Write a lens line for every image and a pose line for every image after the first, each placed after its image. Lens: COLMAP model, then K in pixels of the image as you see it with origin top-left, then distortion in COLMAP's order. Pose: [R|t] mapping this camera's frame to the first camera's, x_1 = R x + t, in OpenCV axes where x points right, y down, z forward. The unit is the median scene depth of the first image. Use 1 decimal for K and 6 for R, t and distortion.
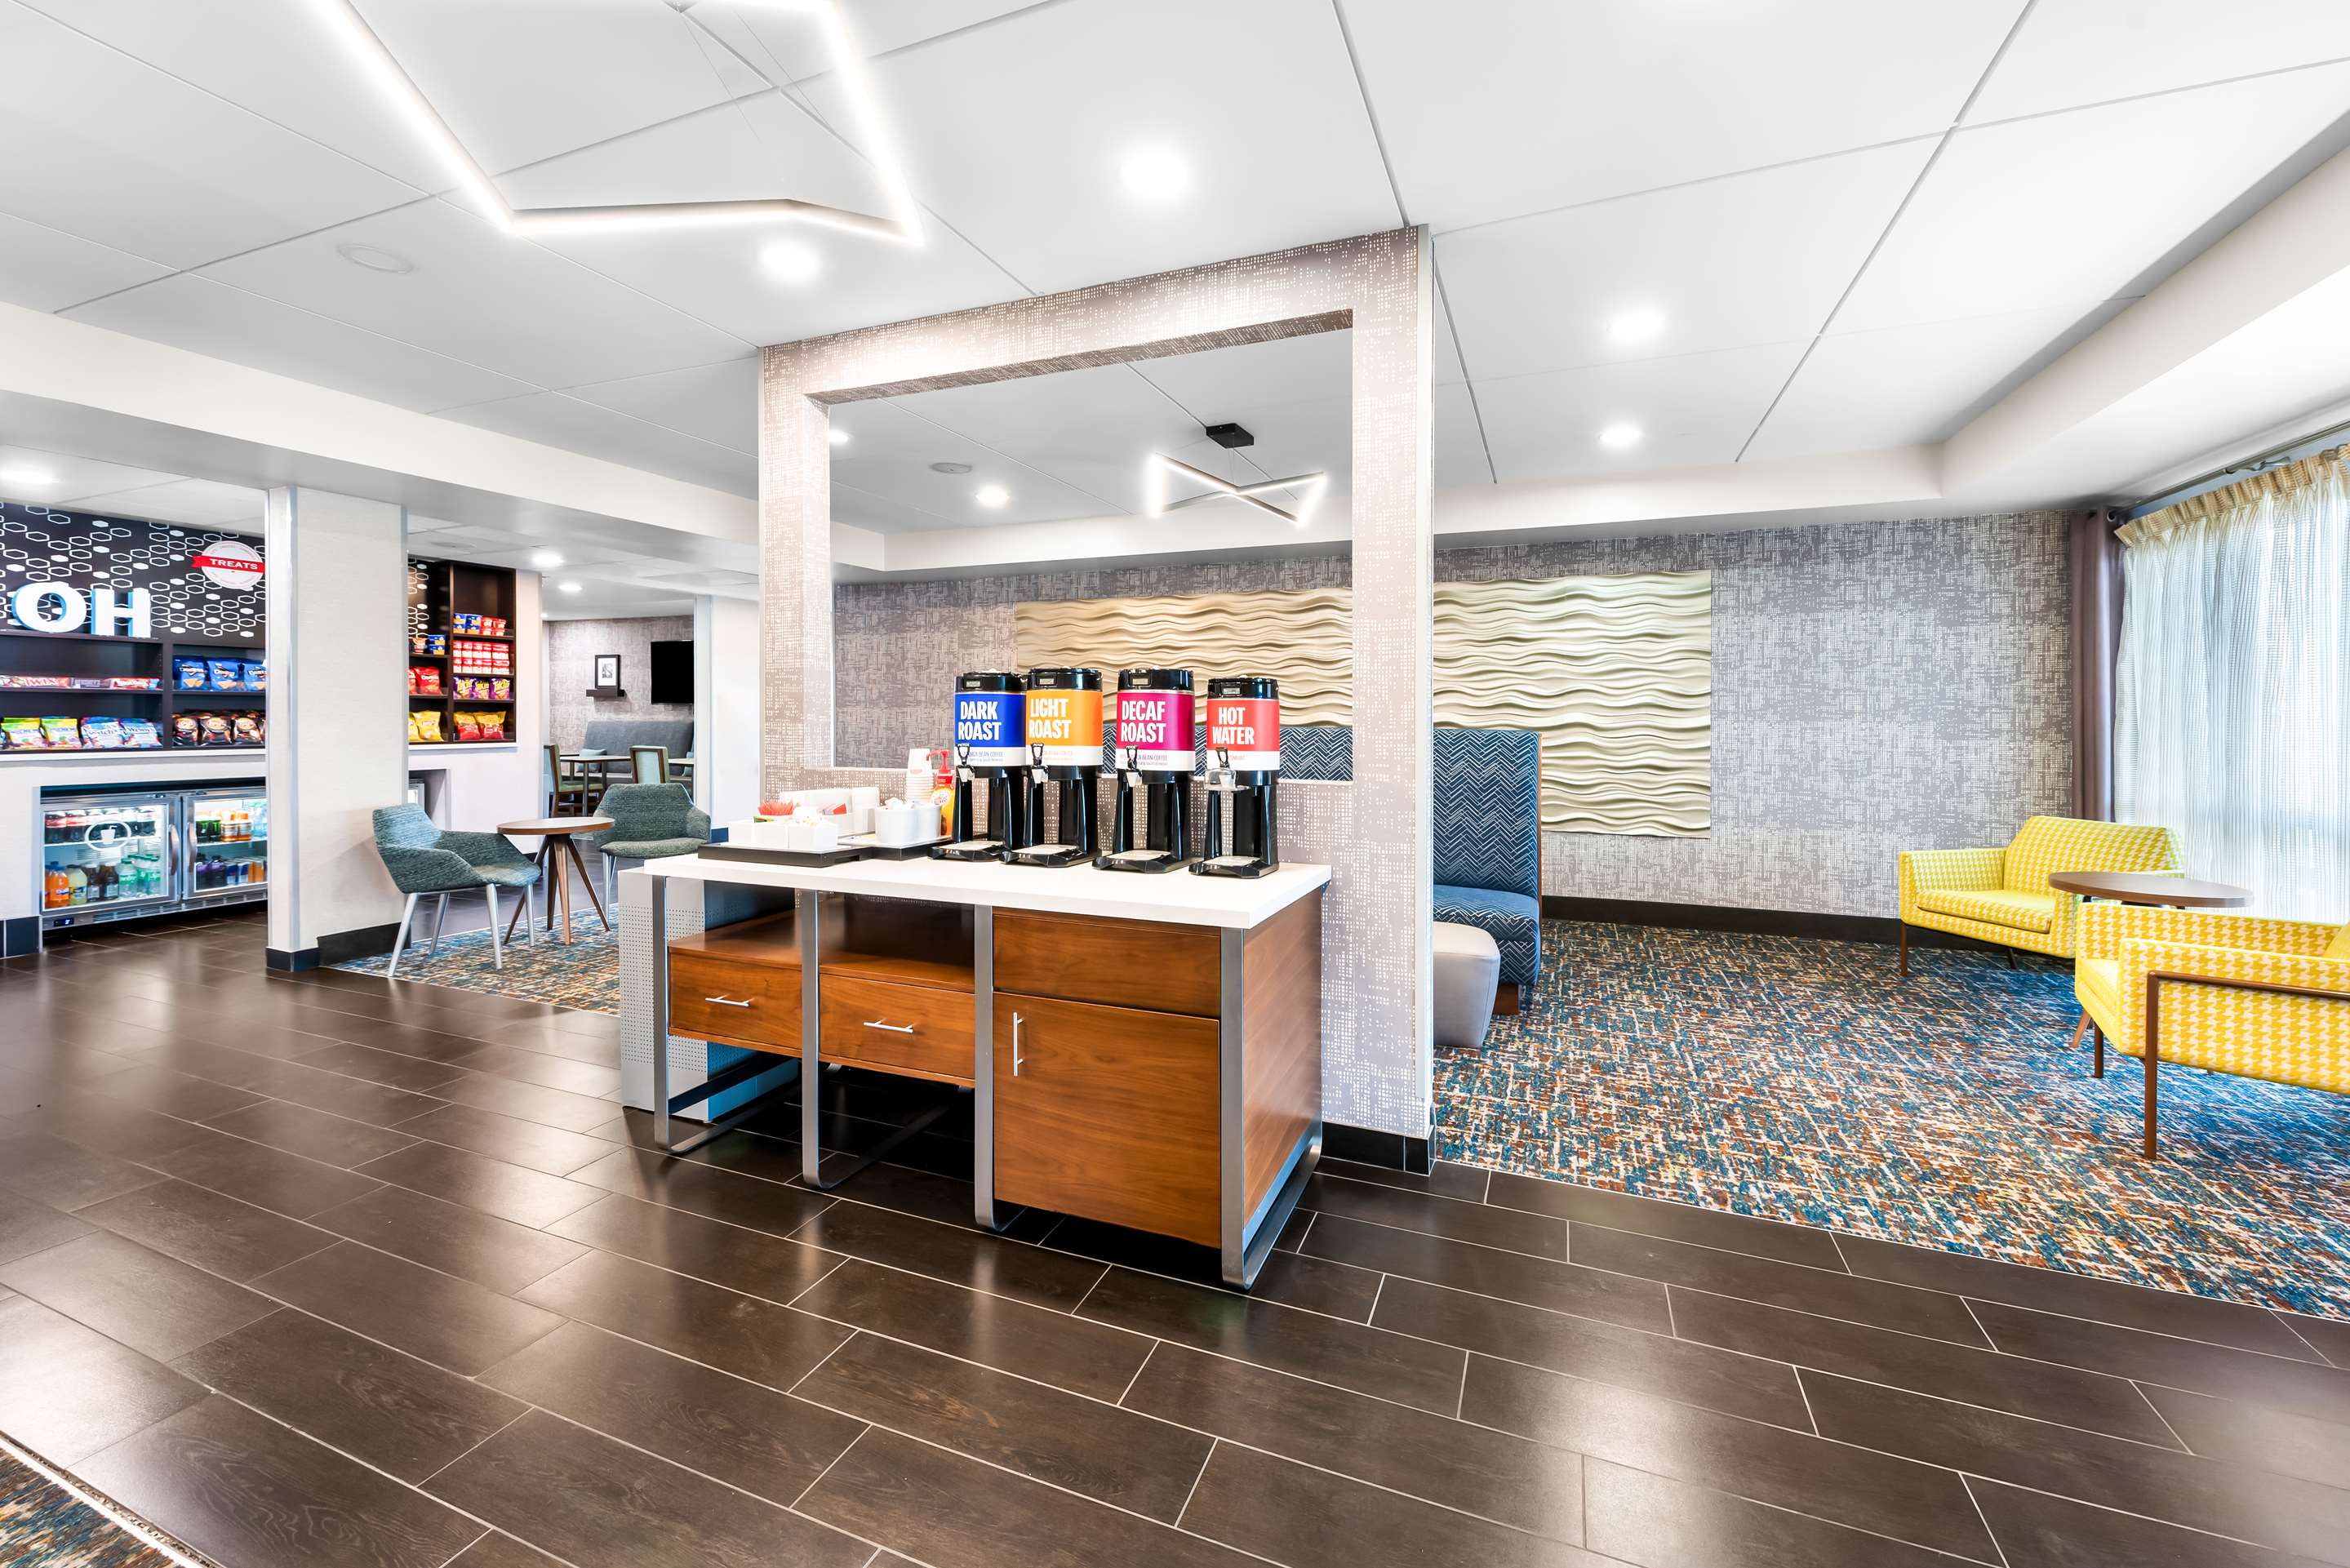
lens RADIAL K [[960.1, 0, 1174.7], [0, 960.1, 718.3], [0, 0, 1]] dist [-0.002199, -0.000578]
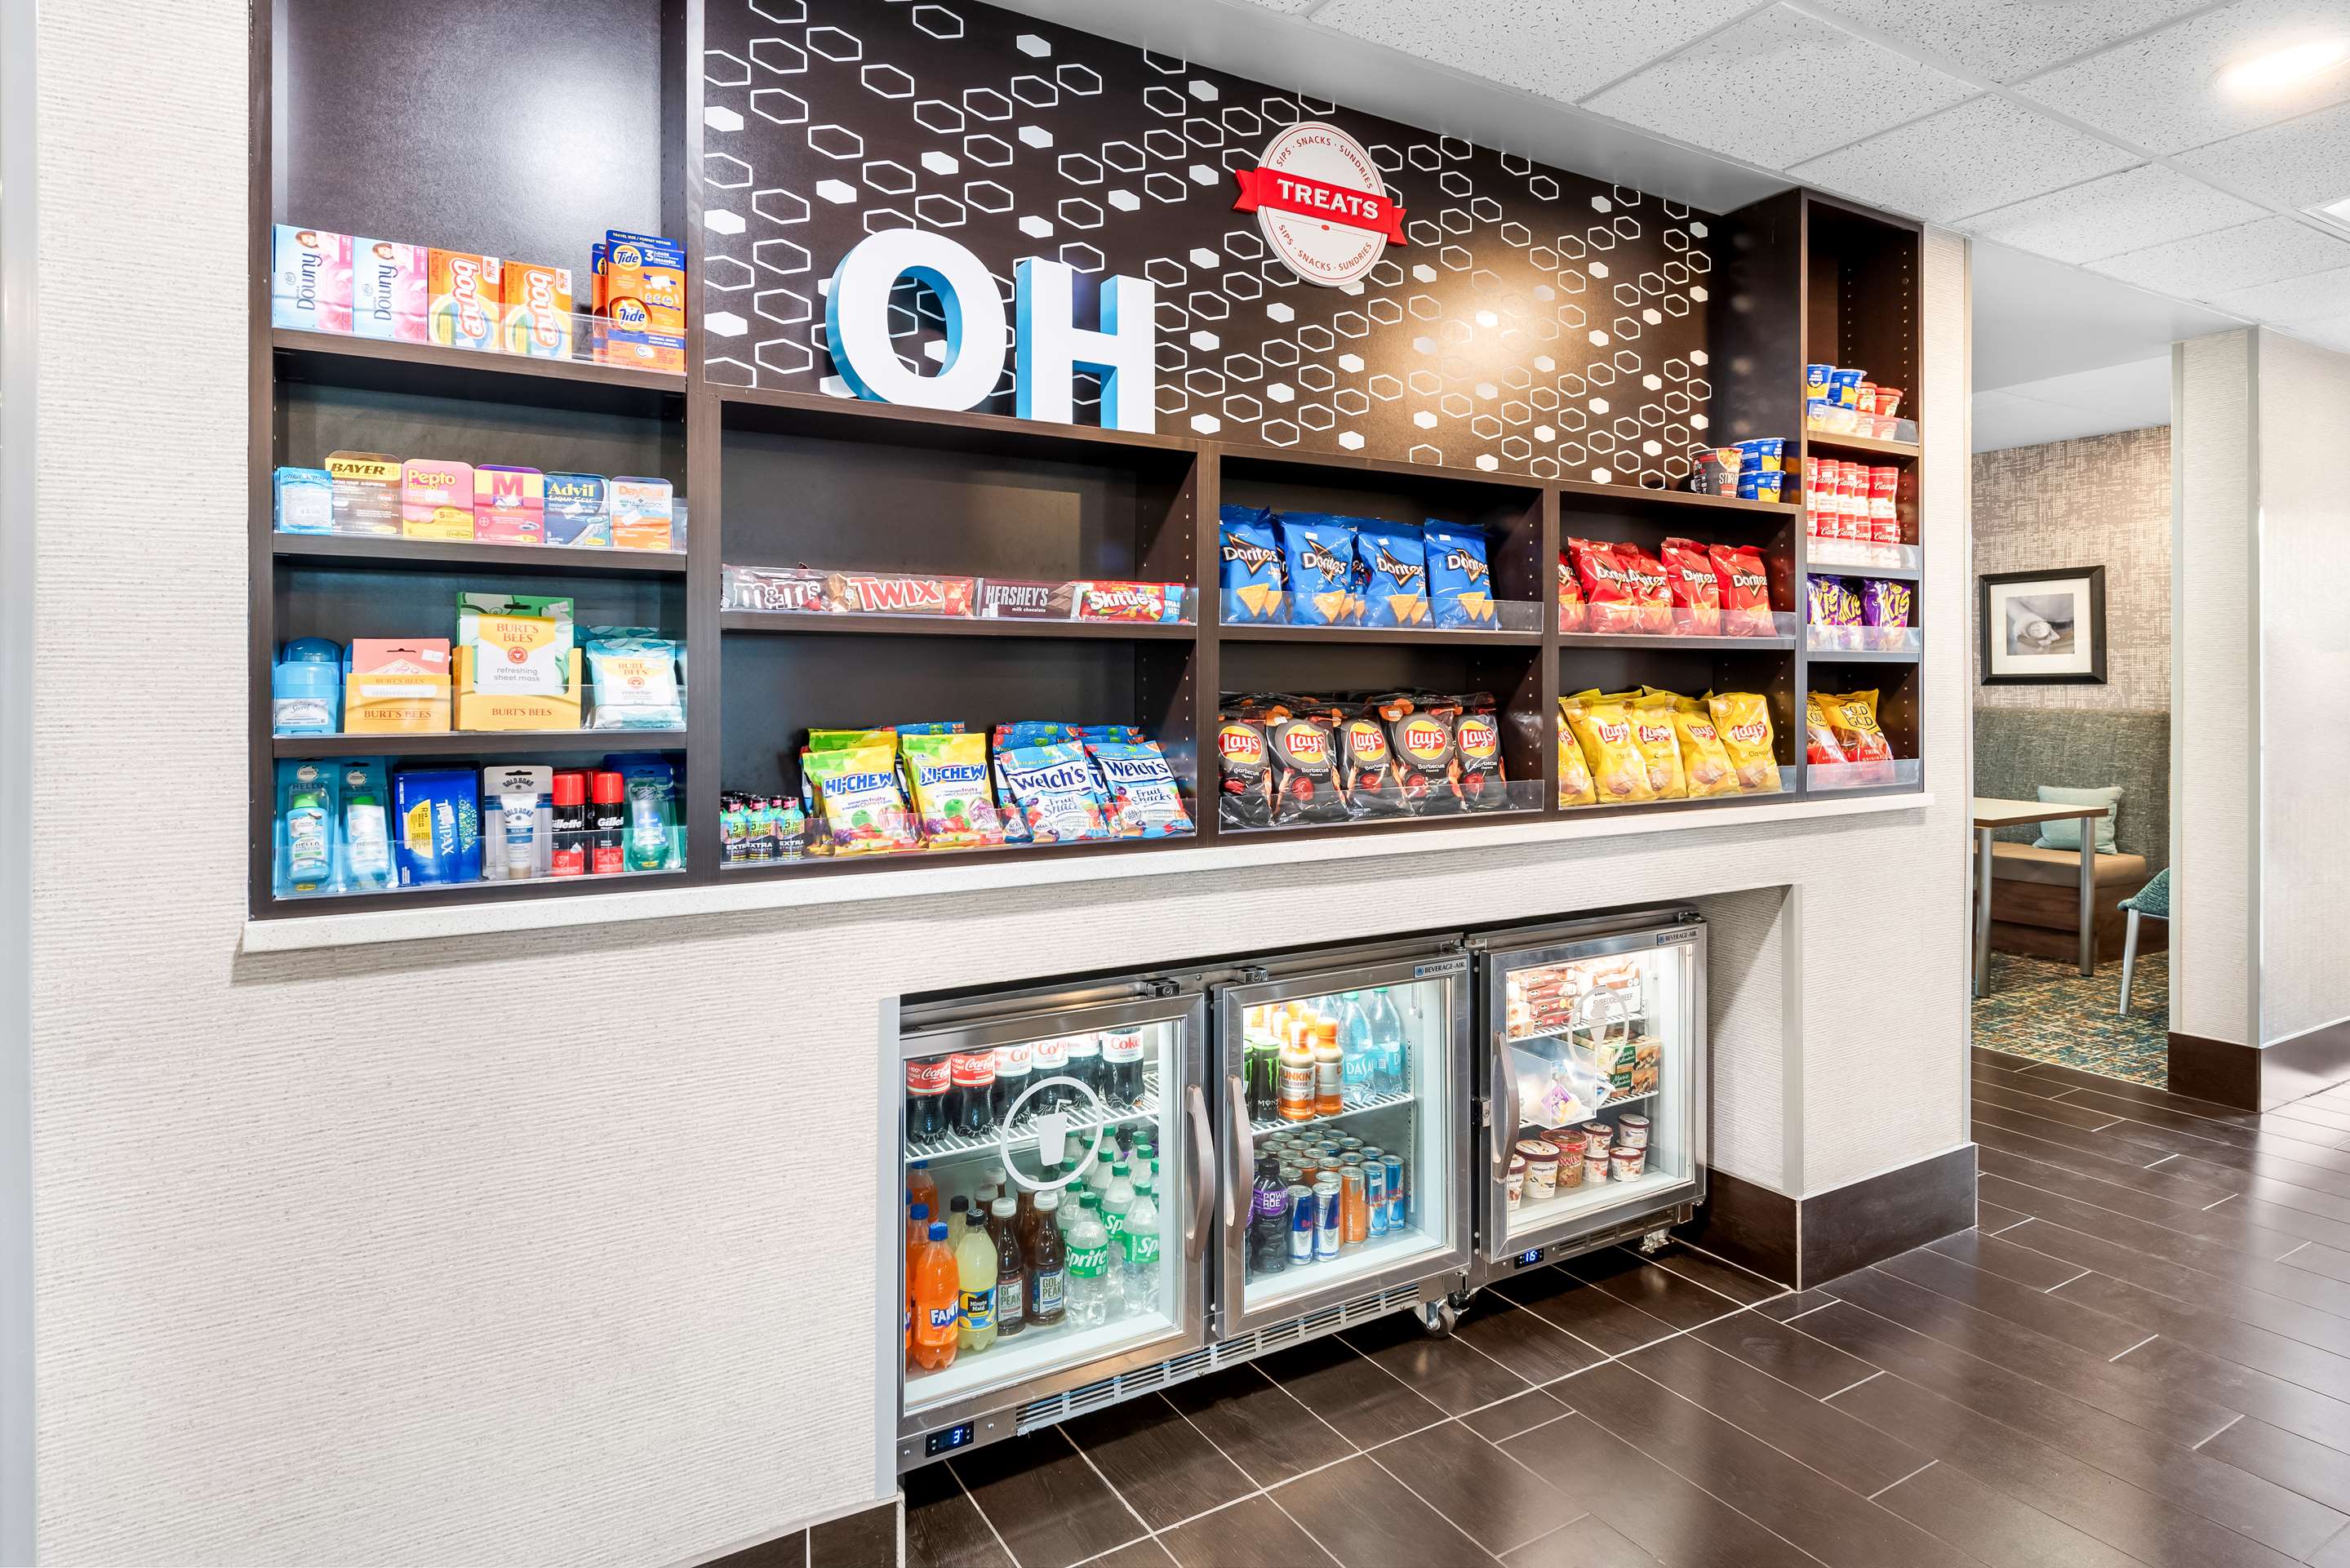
lens RADIAL K [[1304.0, 0, 1173.7], [0, 1304.0, 682.4], [0, 0, 1]] dist [0.020873, -0.000009]
pose [[0.801712, -0.005077, -0.597689, -0.826123], [0.002846, 0.999985, -0.004677, -0.011245], [0.597704, 0.002049, 0.801714, 0.686374]]
